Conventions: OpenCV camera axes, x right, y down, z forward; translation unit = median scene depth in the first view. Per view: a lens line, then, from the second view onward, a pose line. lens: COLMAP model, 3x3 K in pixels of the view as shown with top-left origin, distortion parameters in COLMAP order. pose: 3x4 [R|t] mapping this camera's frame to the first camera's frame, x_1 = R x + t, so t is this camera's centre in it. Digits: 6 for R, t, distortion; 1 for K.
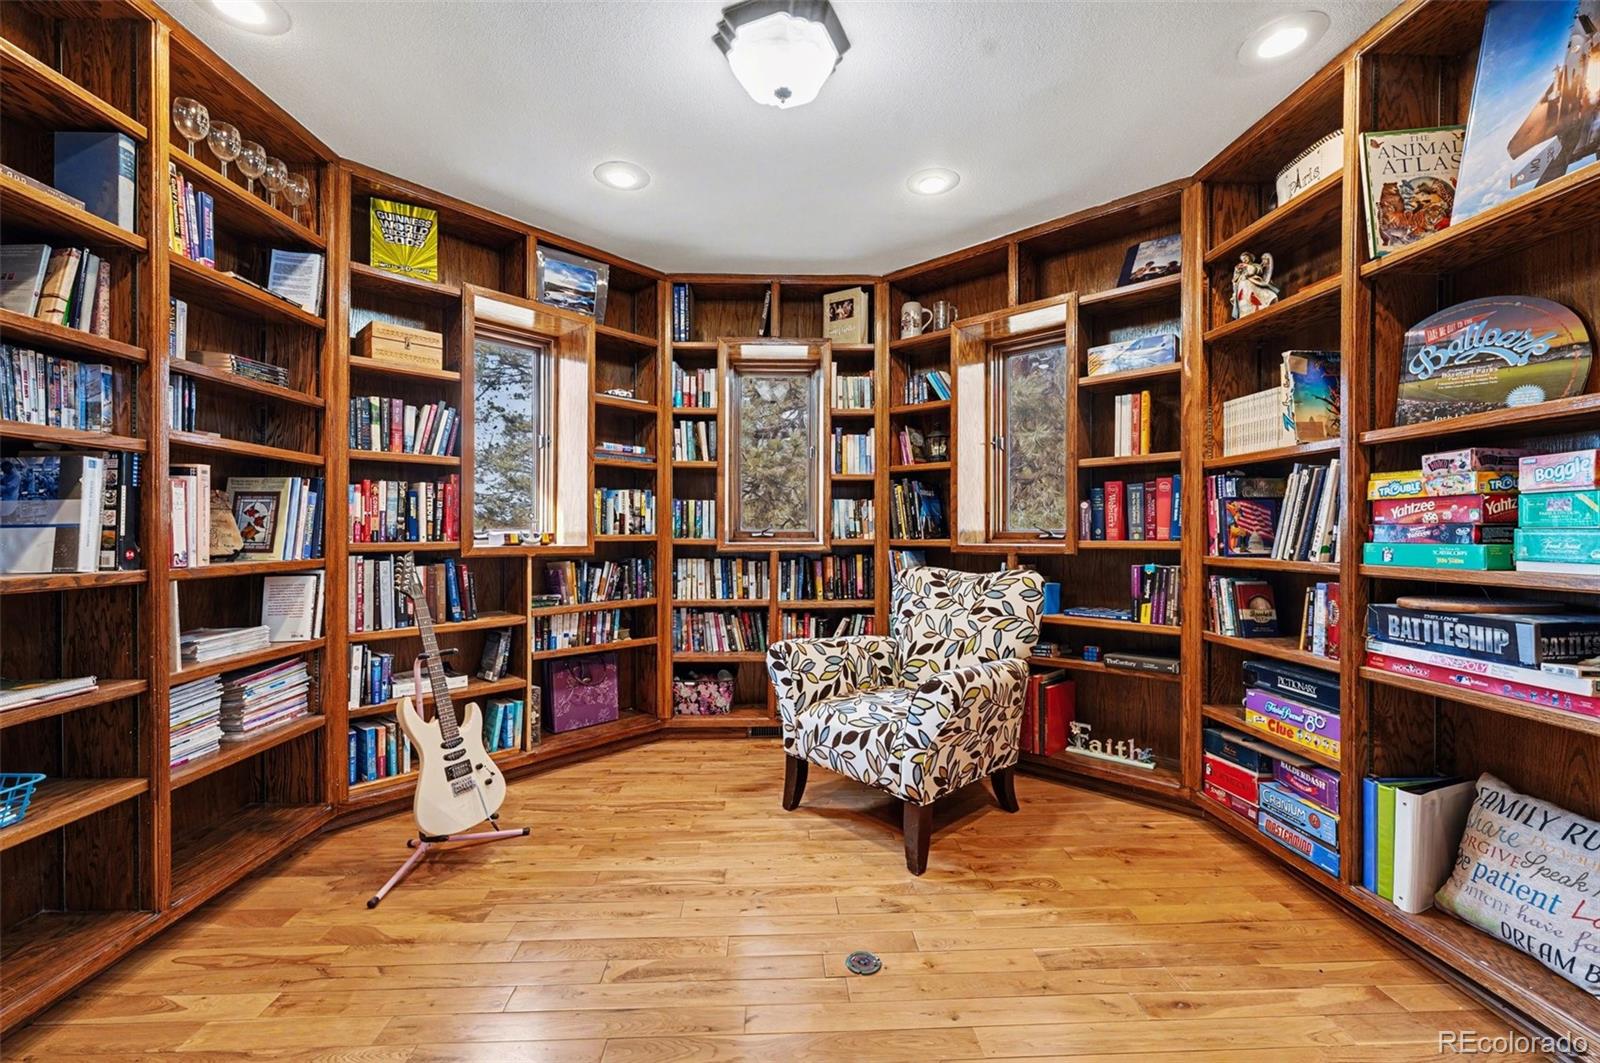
lens RADIAL K [[656.1, 0, 797.2], [0, 656.1, 532.1], [0, 0, 1]] dist [-0.007952, 0.000819]
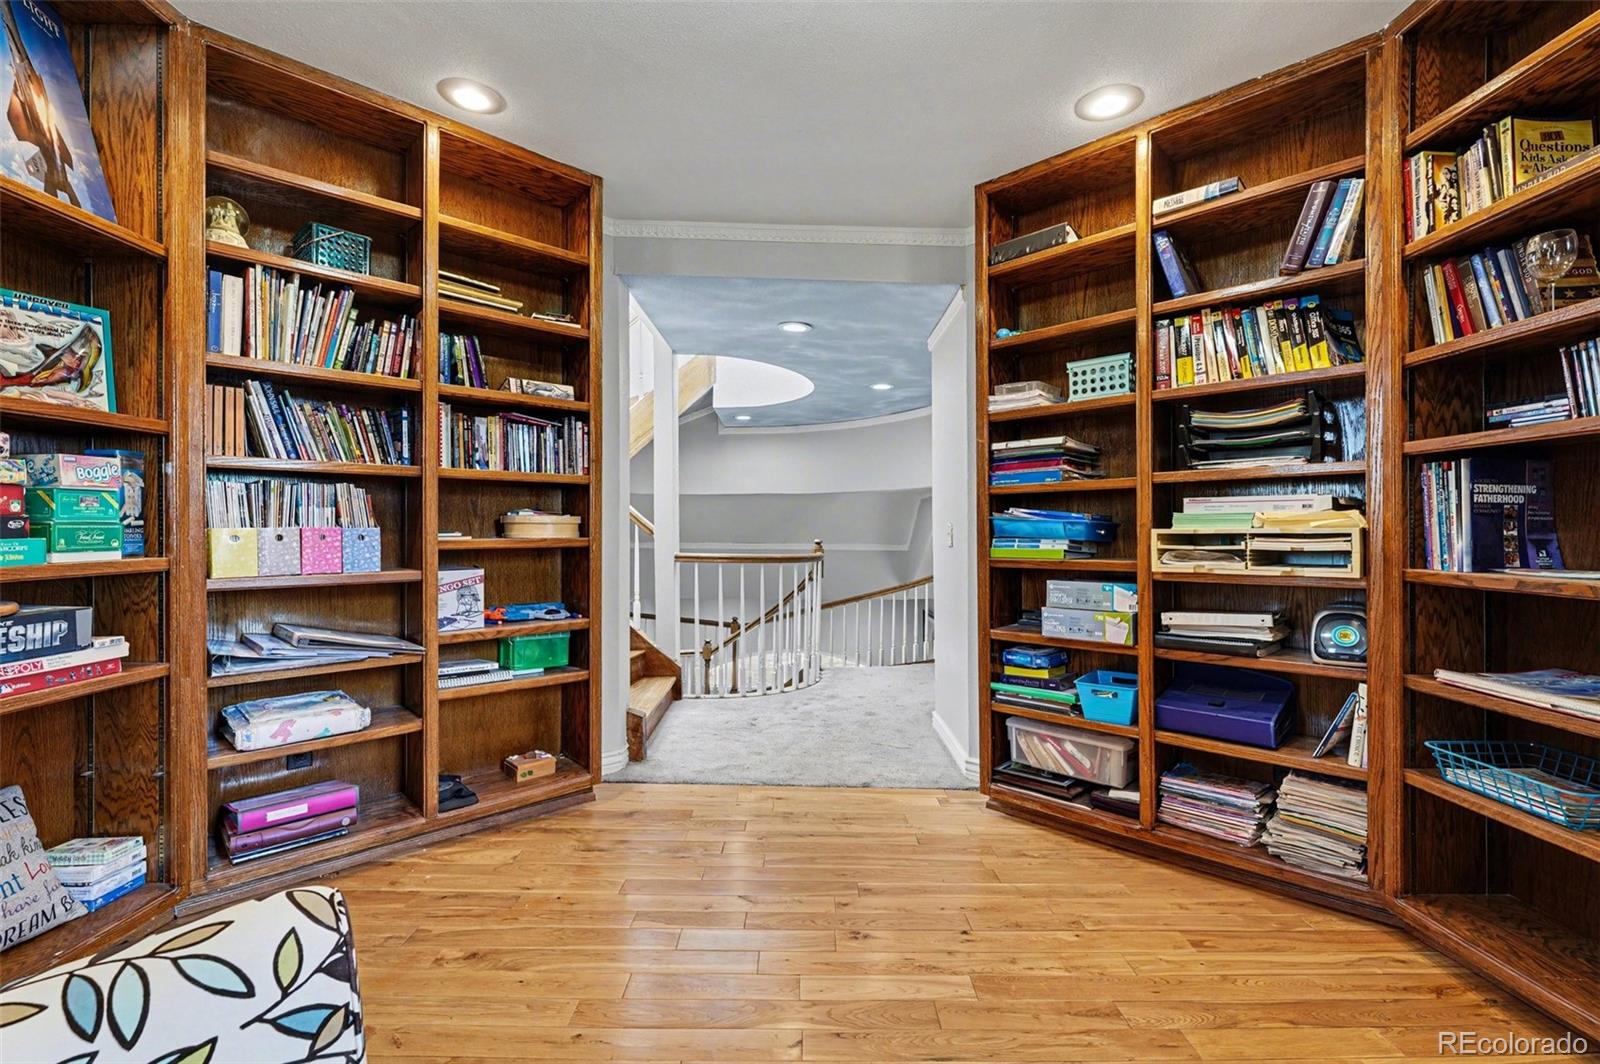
lens RADIAL K [[656.1, 0, 803.4], [0, 656.1, 527.6], [0, 0, 1]] dist [-0.007952, 0.000819]
pose [[-0.999275, 0.003202, 0.037939, -0.119931], [0.003260, 0.999994, 0.001476, 0.005959], [-0.037934, 0.001598, -0.999279, 1.939822]]
